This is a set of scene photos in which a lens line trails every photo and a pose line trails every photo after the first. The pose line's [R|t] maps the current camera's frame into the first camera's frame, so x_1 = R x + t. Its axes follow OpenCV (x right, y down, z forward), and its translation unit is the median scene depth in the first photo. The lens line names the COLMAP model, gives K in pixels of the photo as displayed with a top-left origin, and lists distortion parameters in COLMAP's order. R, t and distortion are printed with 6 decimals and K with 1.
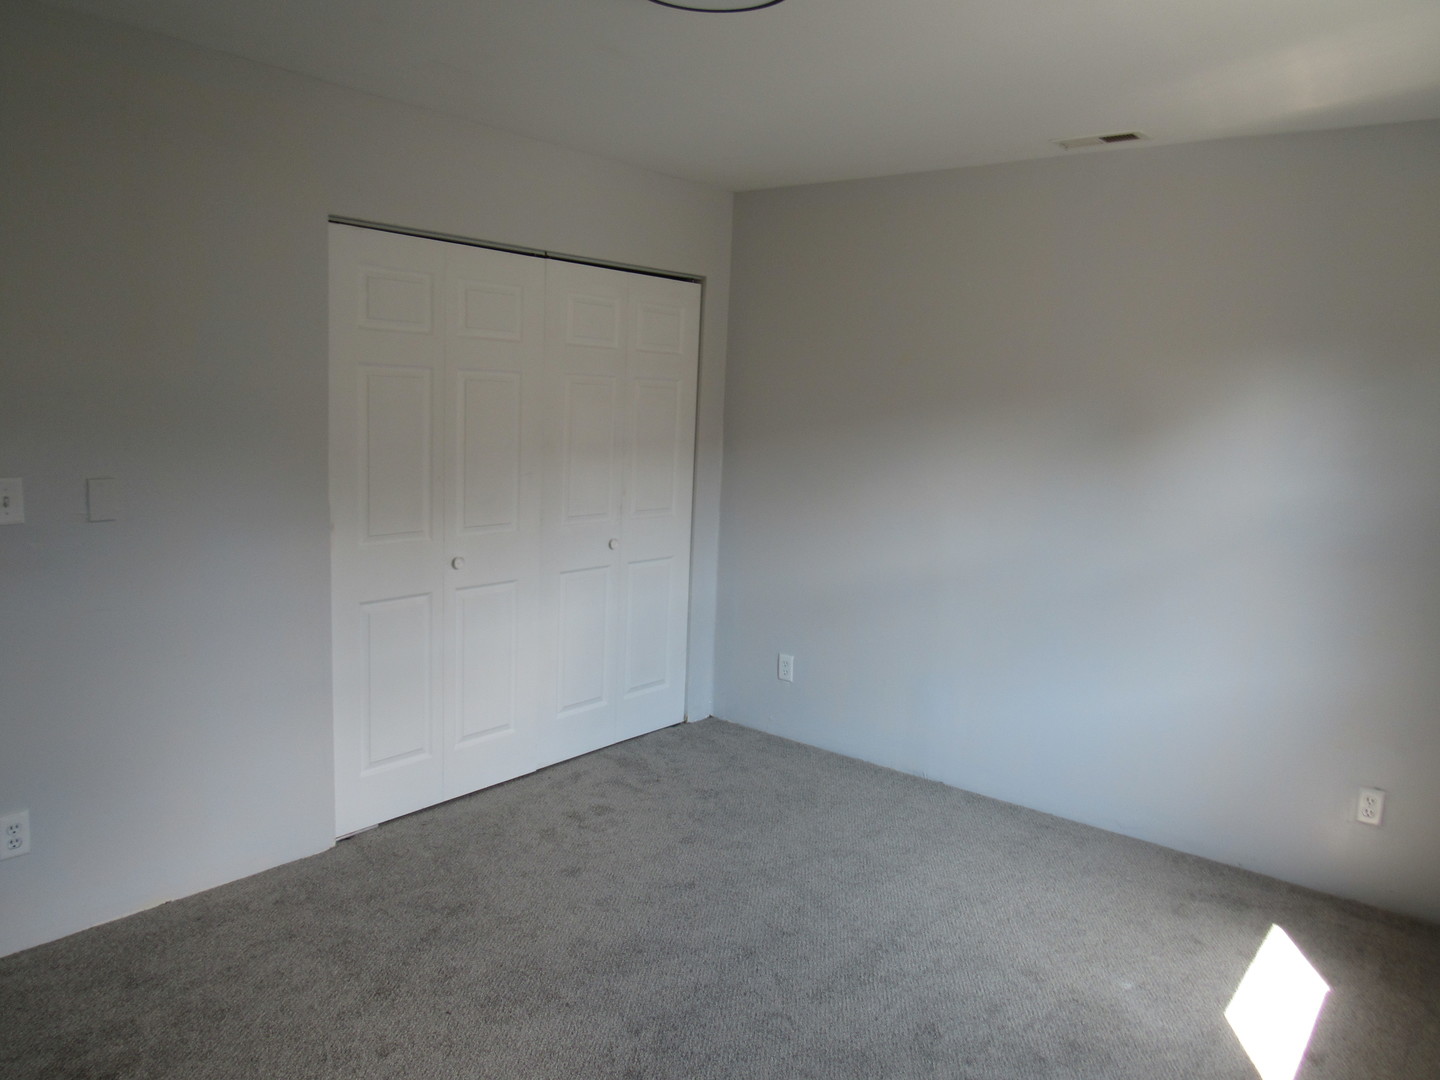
lens RADIAL K [[1023.7, 0, 723.4], [0, 1023.7, 541.8], [0, 0, 1]] dist [-0.034790, 0.009639]
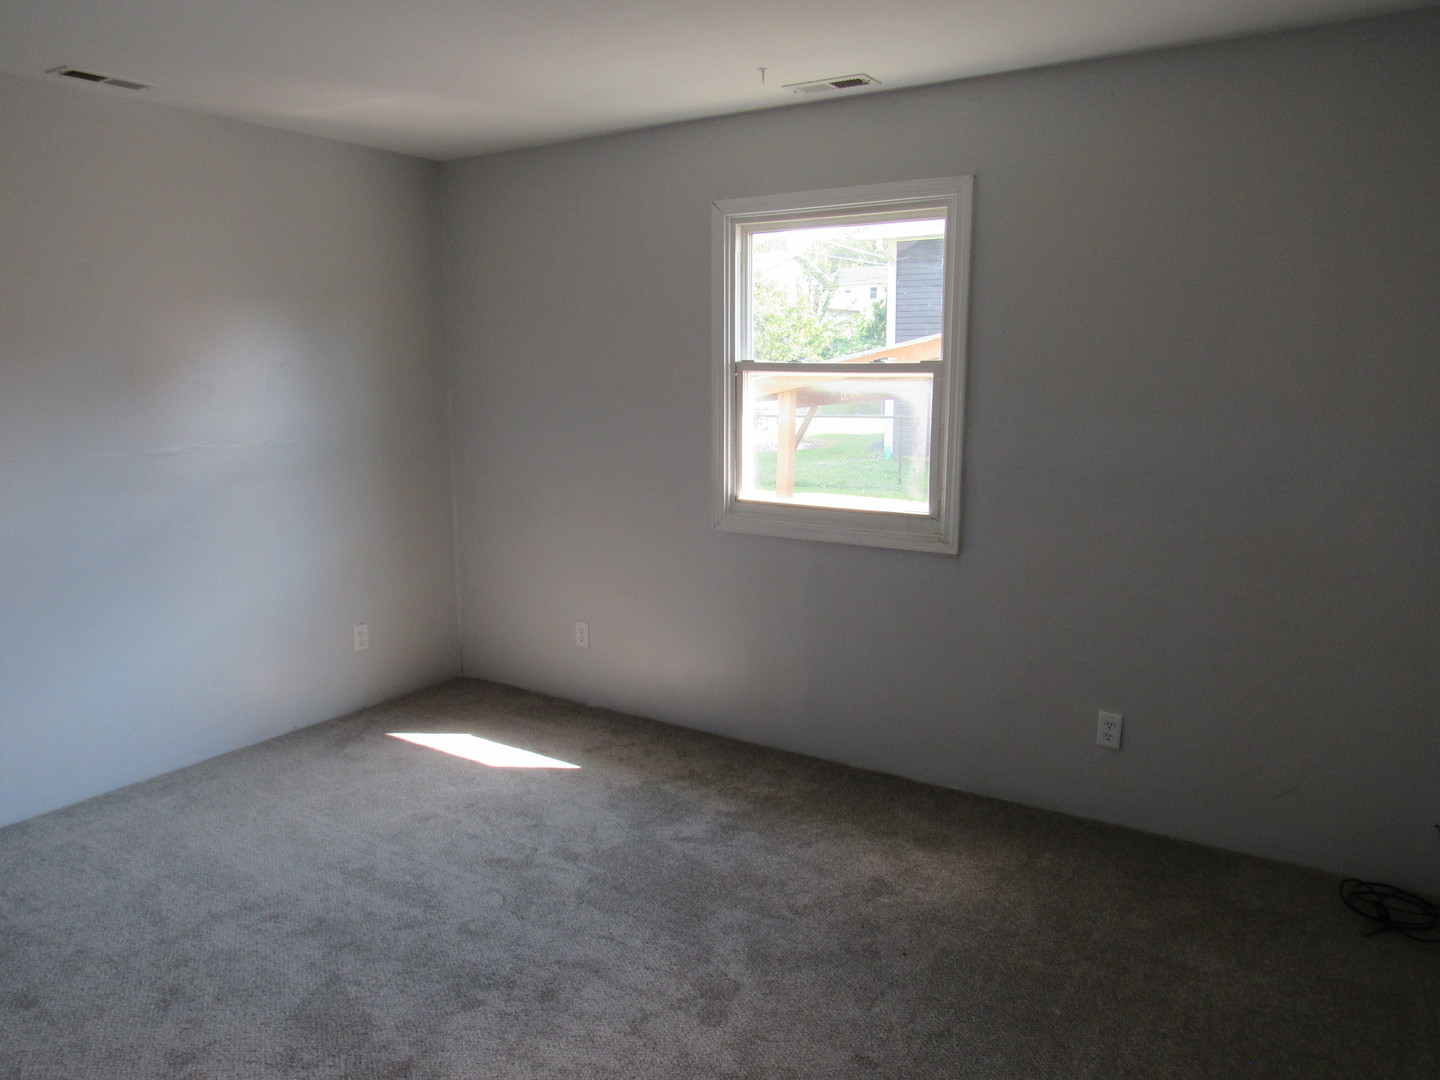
lens RADIAL K [[1023.7, 0, 723.4], [0, 1023.7, 541.8], [0, 0, 1]] dist [-0.034790, 0.009639]
pose [[-0.093677, -0.207681, 0.973701, -0.758798], [0.141006, 0.965375, 0.219471, -0.103827], [-0.985567, 0.157857, -0.061149, 0.587139]]
